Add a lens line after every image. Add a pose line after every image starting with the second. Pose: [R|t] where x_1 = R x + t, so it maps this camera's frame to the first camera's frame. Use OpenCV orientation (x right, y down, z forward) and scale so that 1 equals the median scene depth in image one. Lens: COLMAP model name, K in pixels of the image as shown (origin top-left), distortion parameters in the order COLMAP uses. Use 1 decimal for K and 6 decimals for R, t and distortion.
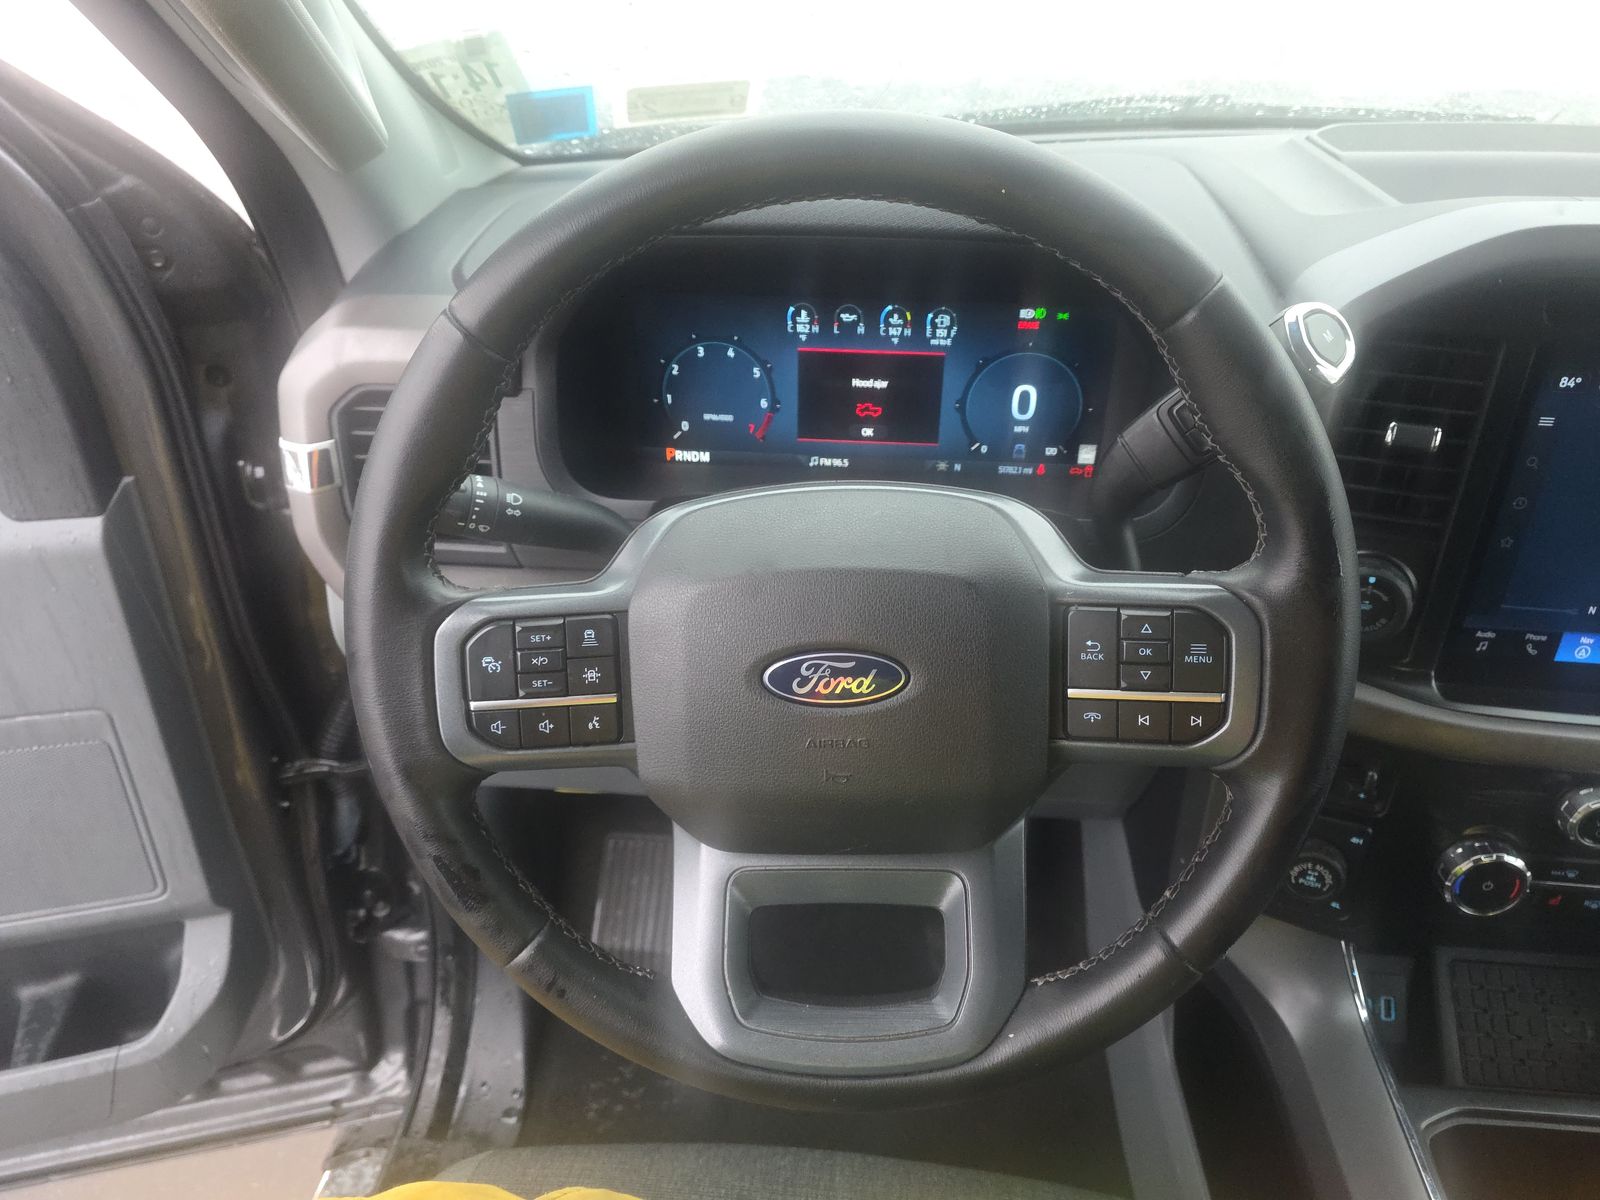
lens RADIAL K [[1058.9, 0, 786.8], [0, 1058.9, 603.6], [0, 0, 1]] dist [-0.008552, -0.010318]
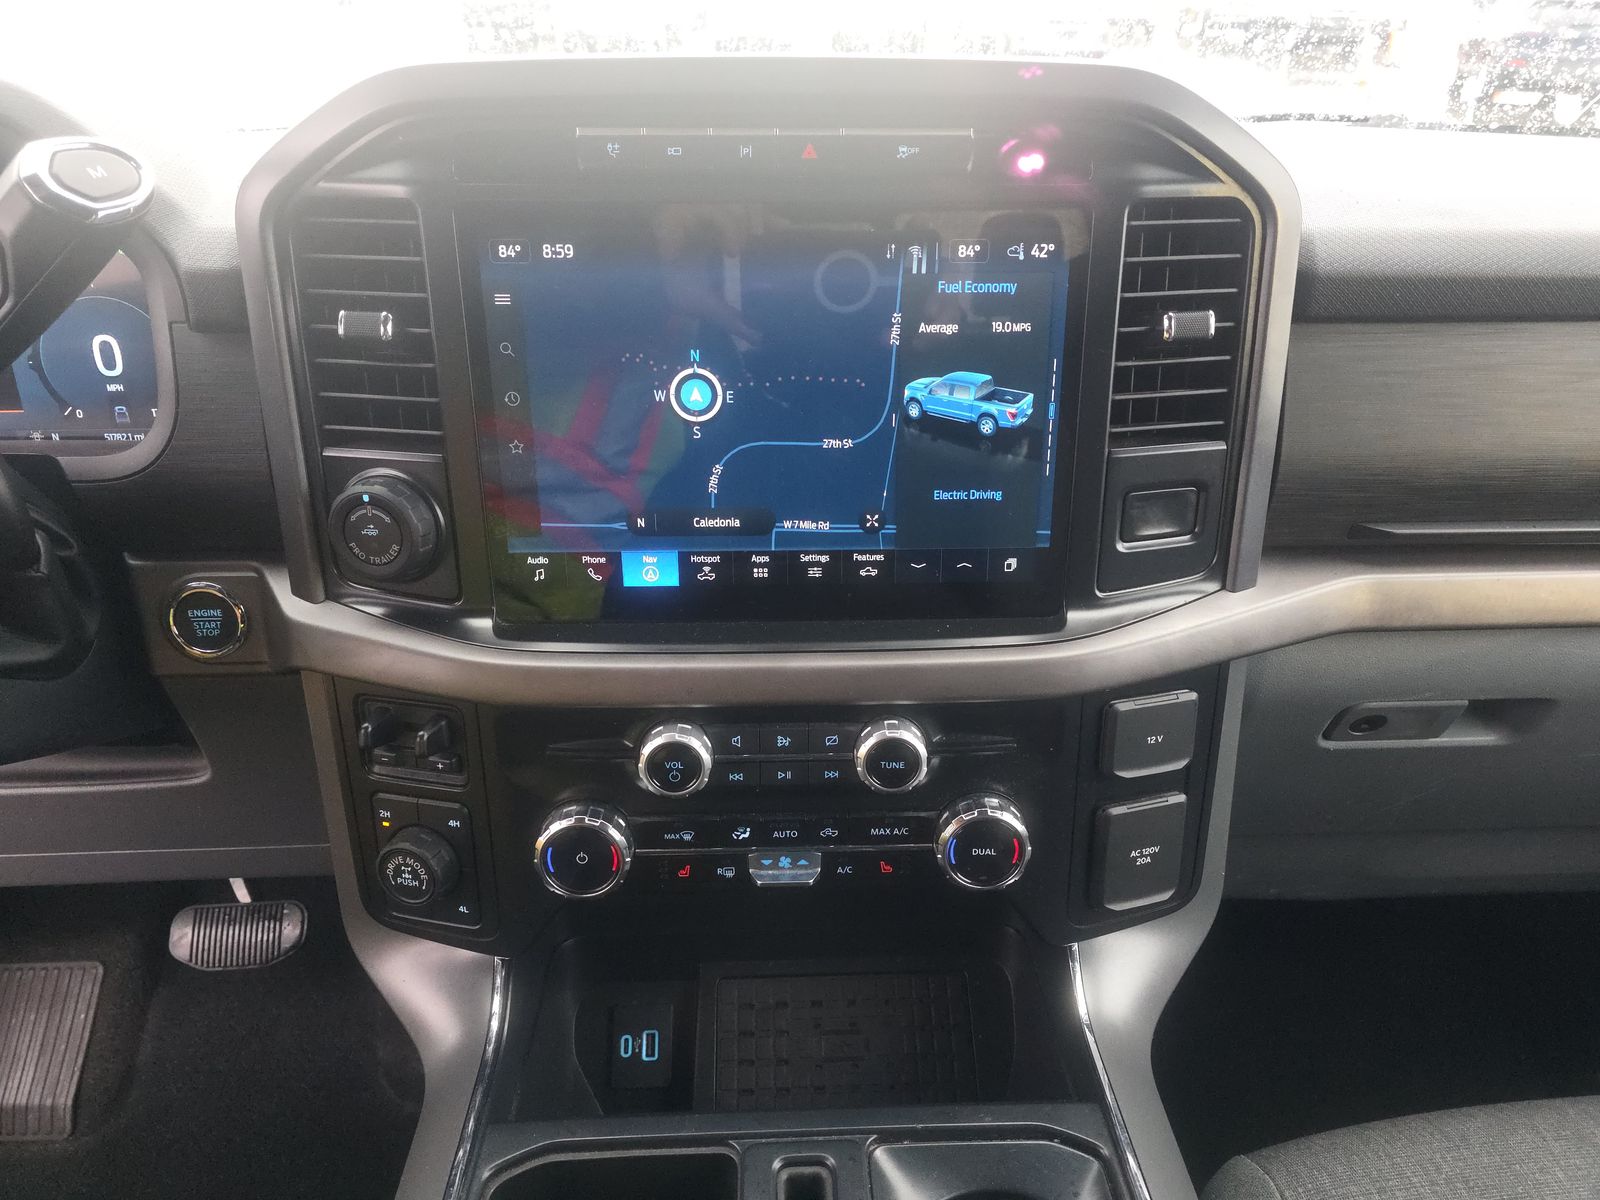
lens RADIAL K [[1058.9, 0, 803.2], [0, 1058.9, 596.5], [0, 0, 1]] dist [-0.008552, -0.010318]
pose [[0.985831, -0.057837, 0.157454, 0.641128], [0.079899, 0.987259, -0.137606, 0.170510], [-0.147490, 0.148237, 0.977892, 0.099299]]
